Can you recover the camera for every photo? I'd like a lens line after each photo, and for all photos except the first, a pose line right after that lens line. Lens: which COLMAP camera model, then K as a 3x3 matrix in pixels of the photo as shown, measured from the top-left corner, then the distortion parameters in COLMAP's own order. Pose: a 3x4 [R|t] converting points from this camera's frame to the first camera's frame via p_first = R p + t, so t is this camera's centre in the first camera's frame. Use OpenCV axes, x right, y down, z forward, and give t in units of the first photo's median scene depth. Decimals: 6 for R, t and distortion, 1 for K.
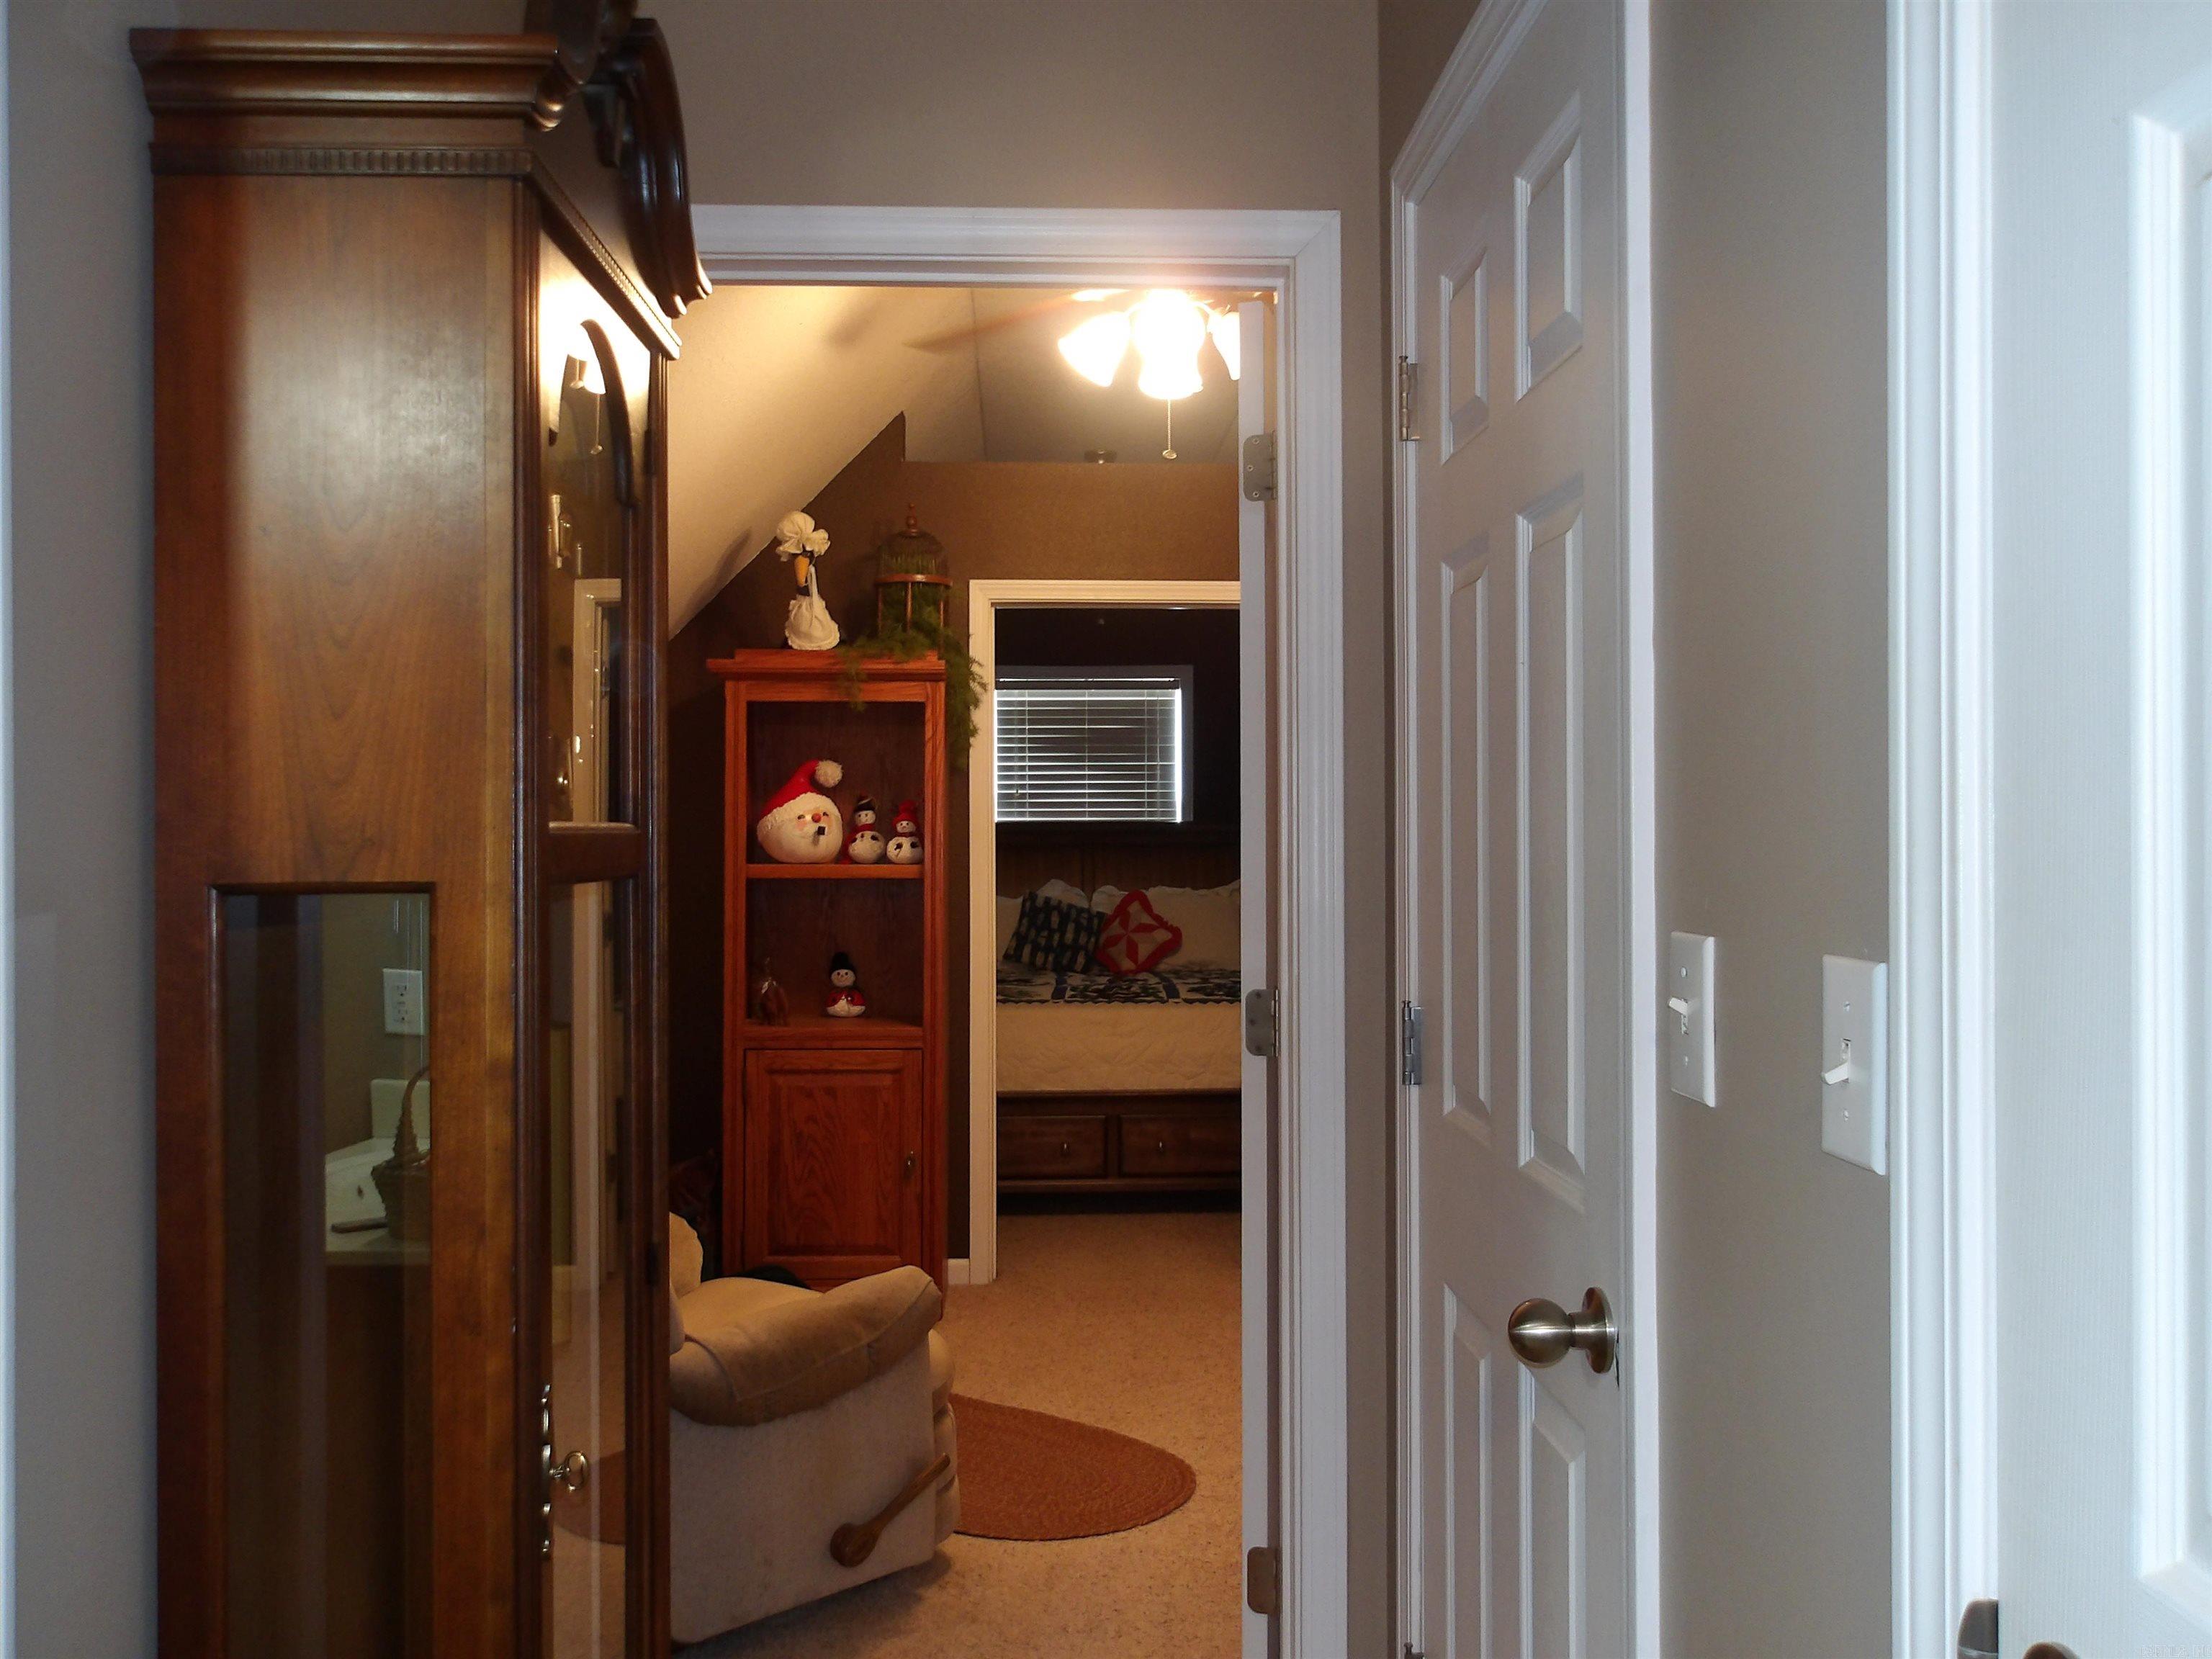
lens RADIAL K [[1793.9, 0, 1106.7], [0, 1793.9, 829.3], [0, 0, 1]] dist [-0.002079, -0.001499]
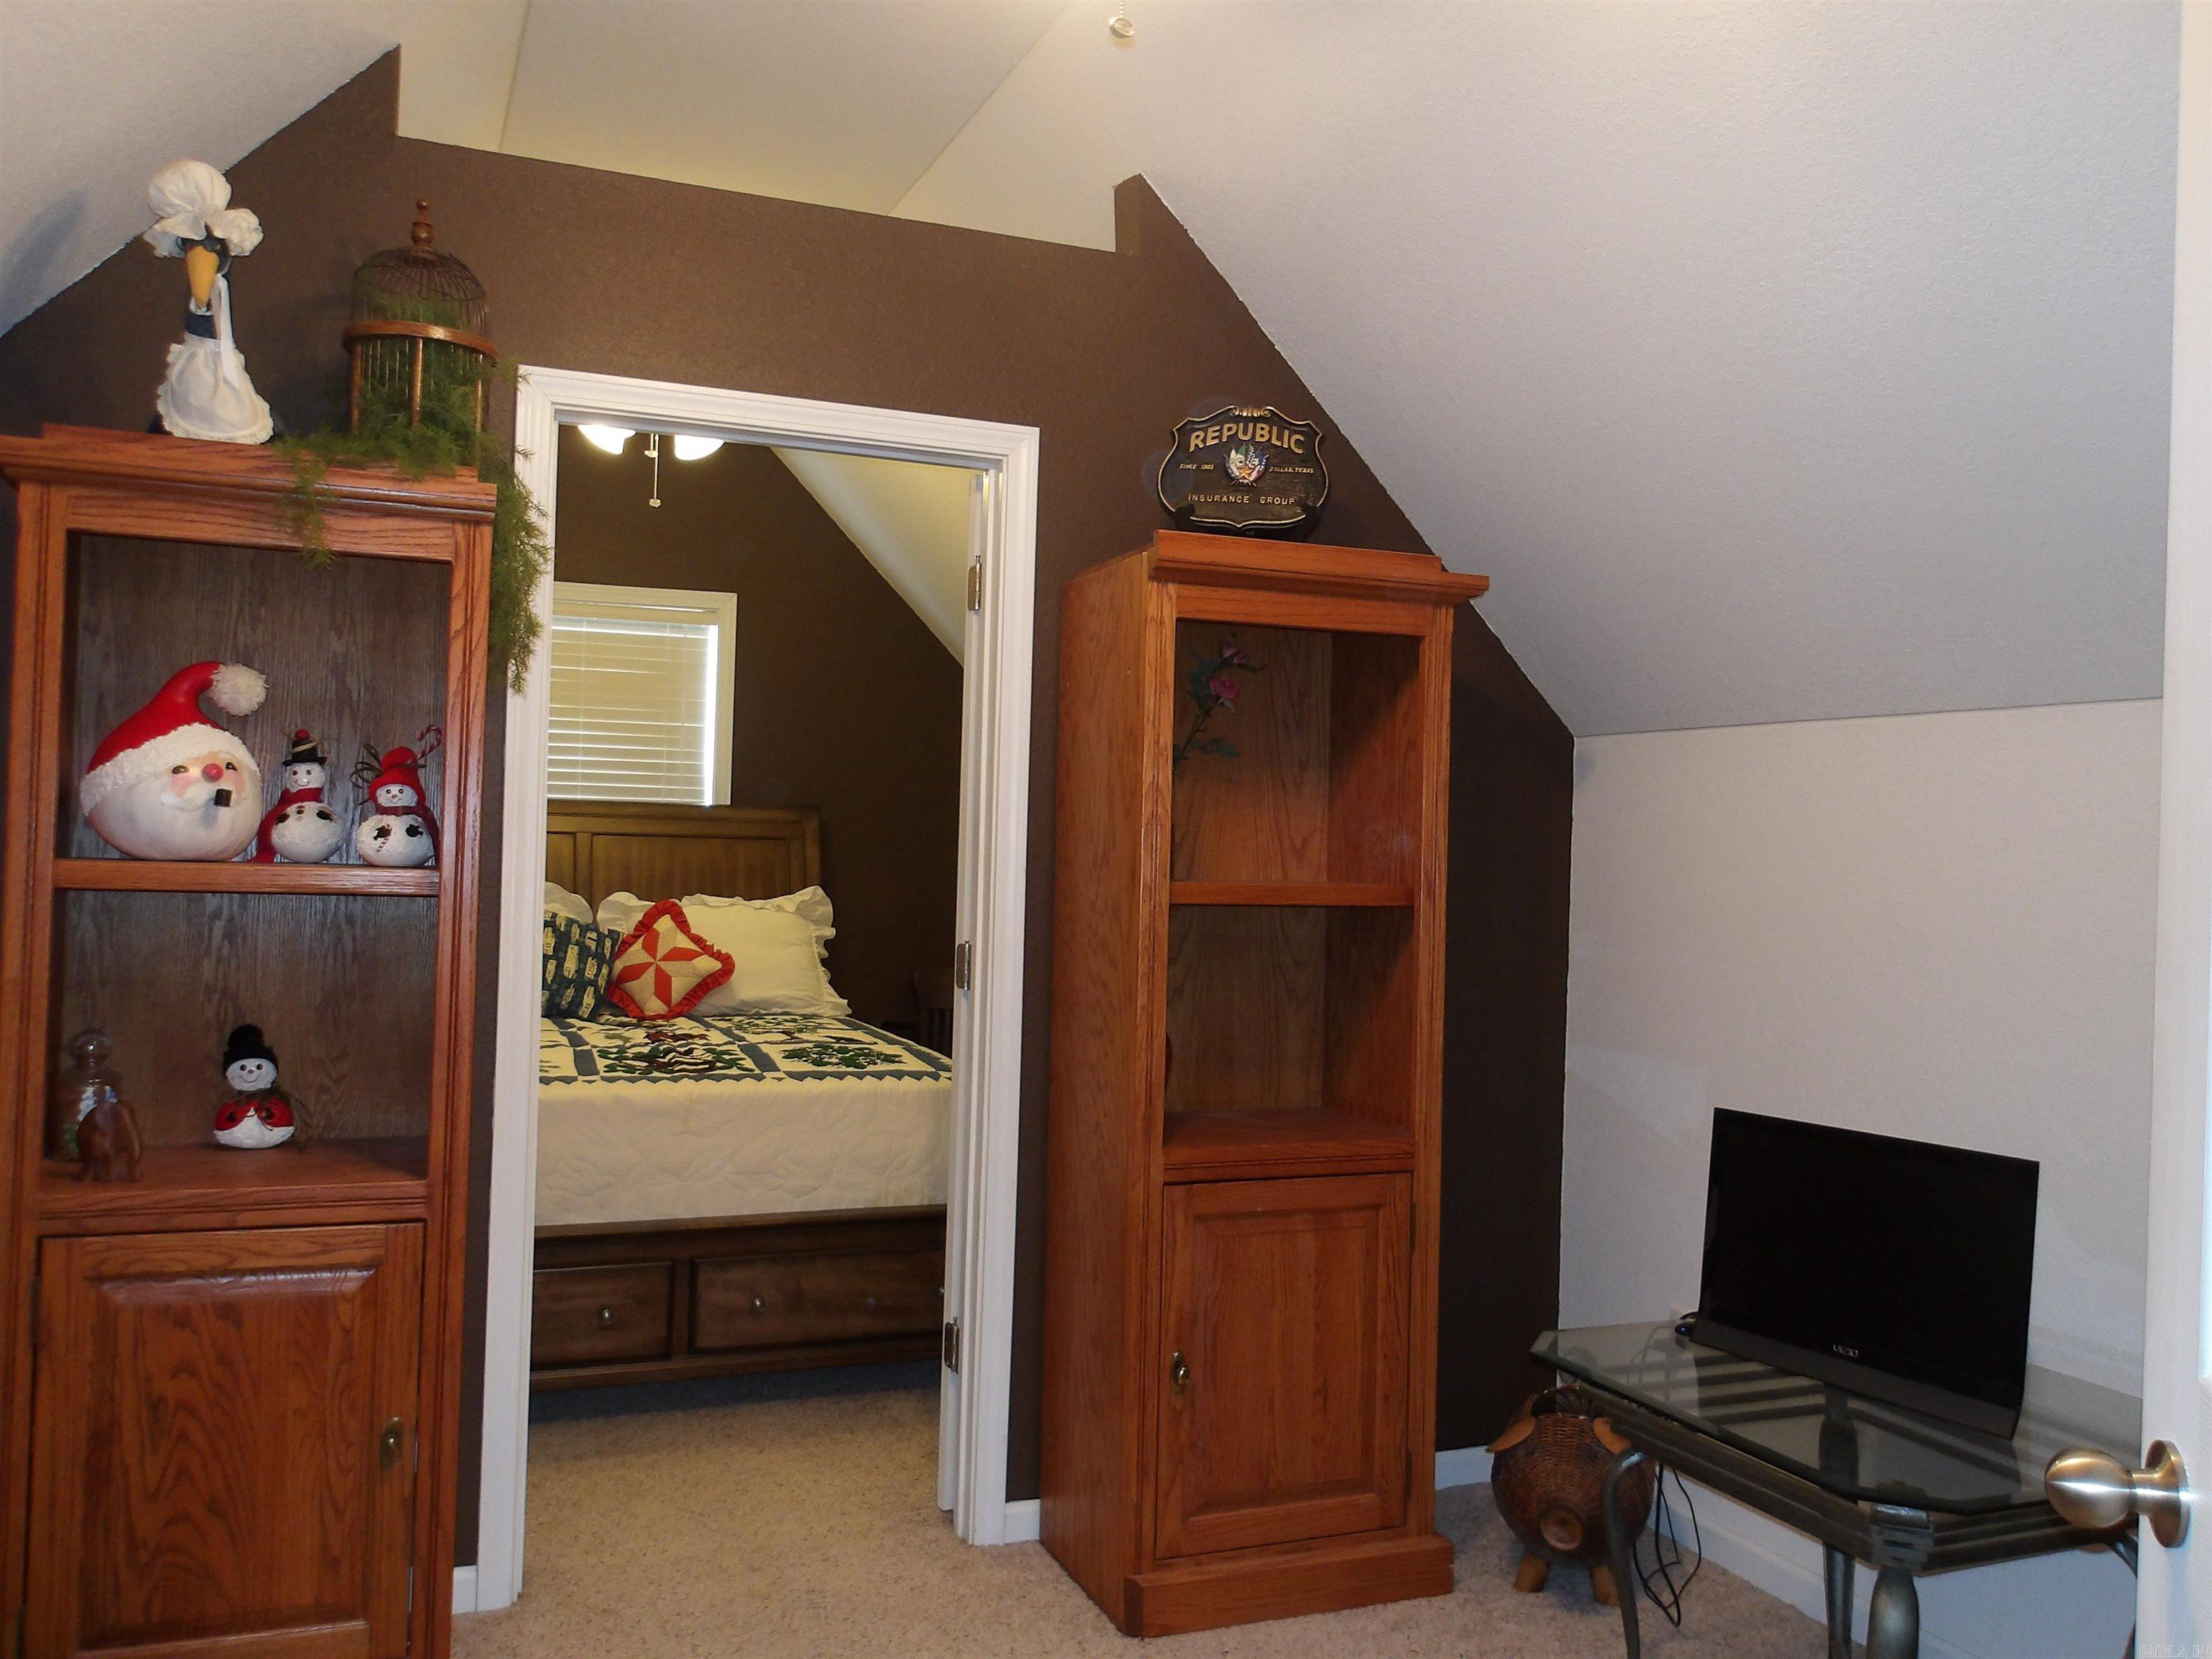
lens RADIAL K [[1793.9, 0, 1103.1], [0, 1793.9, 829.5], [0, 0, 1]] dist [-0.002079, -0.001499]
pose [[0.941067, 0.031831, 0.336719, -0.090556], [-0.033458, 0.999440, -0.000971, 0.001843], [-0.336561, -0.010352, 0.941605, 0.414557]]
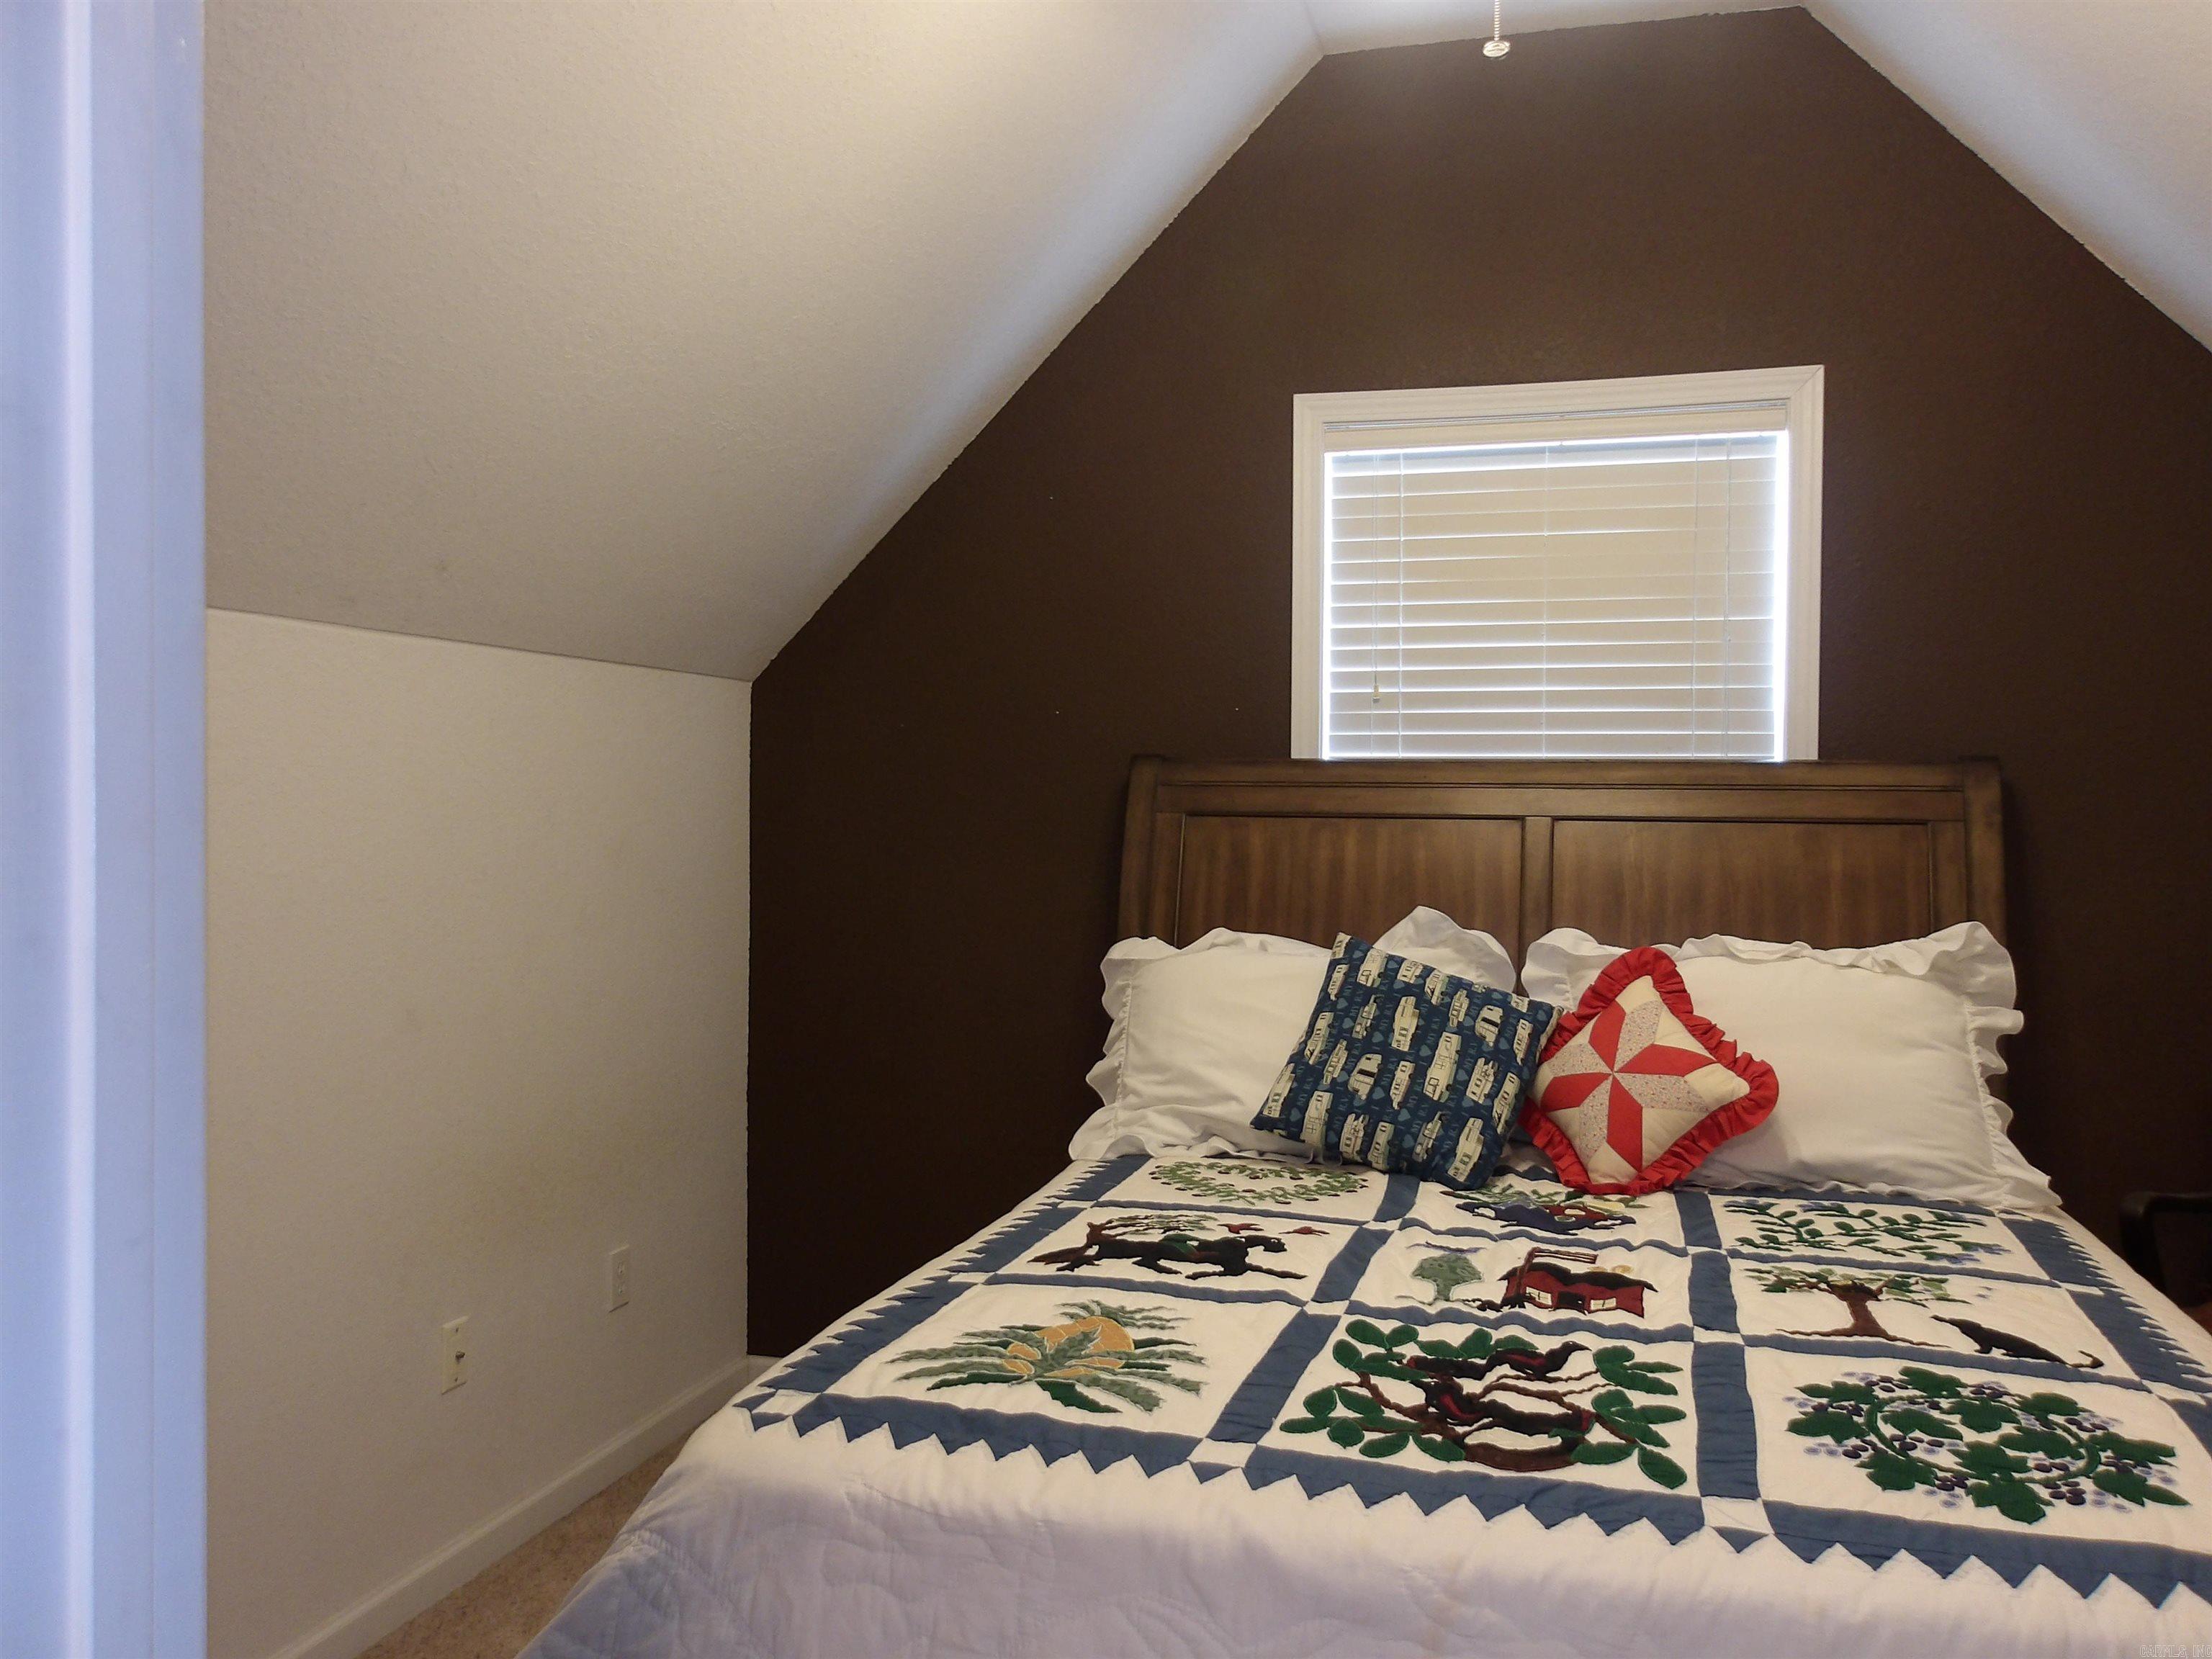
lens RADIAL K [[1793.9, 0, 1100.3], [0, 1793.9, 823.5], [0, 0, 1]] dist [-0.002079, -0.001499]
pose [[0.947045, 0.015347, -0.320733, 0.041718], [-0.009867, 0.999776, 0.018705, 0.005816], [0.320949, -0.014550, 0.946985, 0.939007]]
